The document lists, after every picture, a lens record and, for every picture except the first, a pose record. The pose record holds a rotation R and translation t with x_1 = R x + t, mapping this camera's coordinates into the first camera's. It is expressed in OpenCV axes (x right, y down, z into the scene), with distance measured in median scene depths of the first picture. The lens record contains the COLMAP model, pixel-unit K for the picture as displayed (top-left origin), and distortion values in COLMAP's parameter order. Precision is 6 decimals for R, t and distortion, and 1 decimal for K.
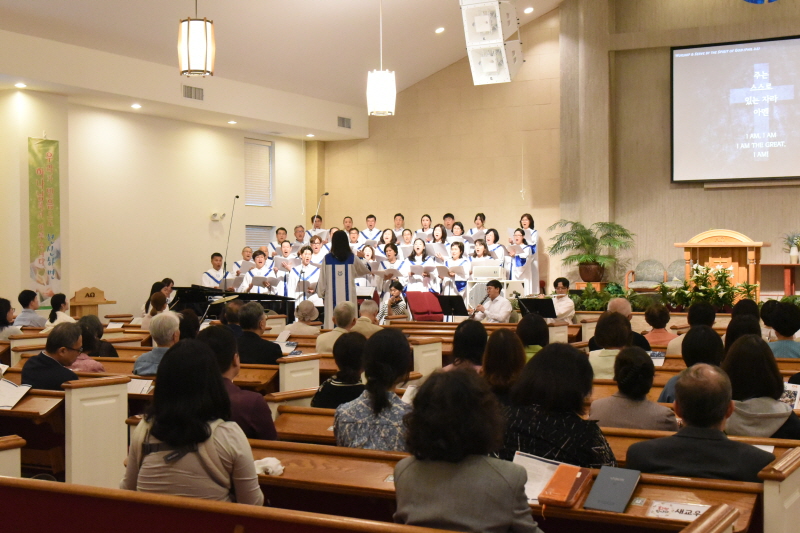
lens RADIAL K [[1184.5, 0, 400.0], [0, 1184.5, 266.5], [0, 0, 1]] dist [-0.006713, 0.024342]
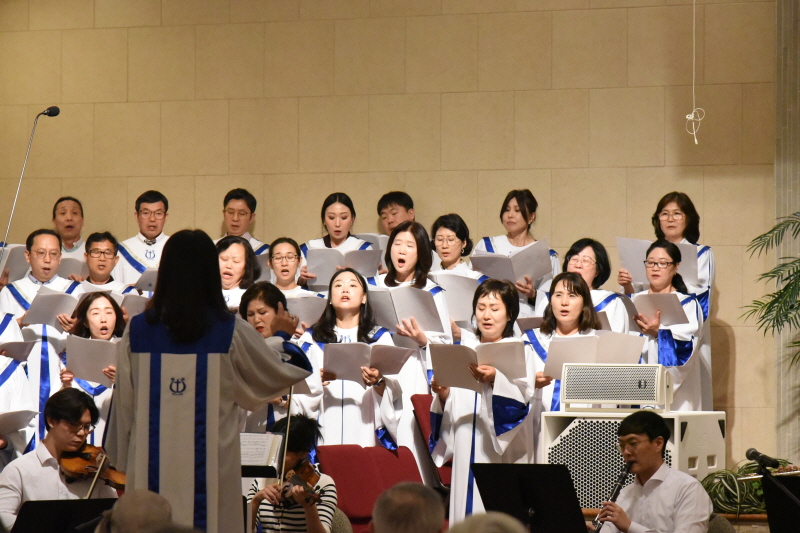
lens RADIAL K [[3190.9, 0, 400.0], [0, 3190.9, 266.5], [0, 0, 1]] dist [0.024509, 0.191654]
pose [[0.993518, 0.011902, 0.113046, -0.060475], [-0.008565, 0.999514, -0.029958, -0.000061], [-0.113347, 0.028796, 0.993138, 0.195385]]
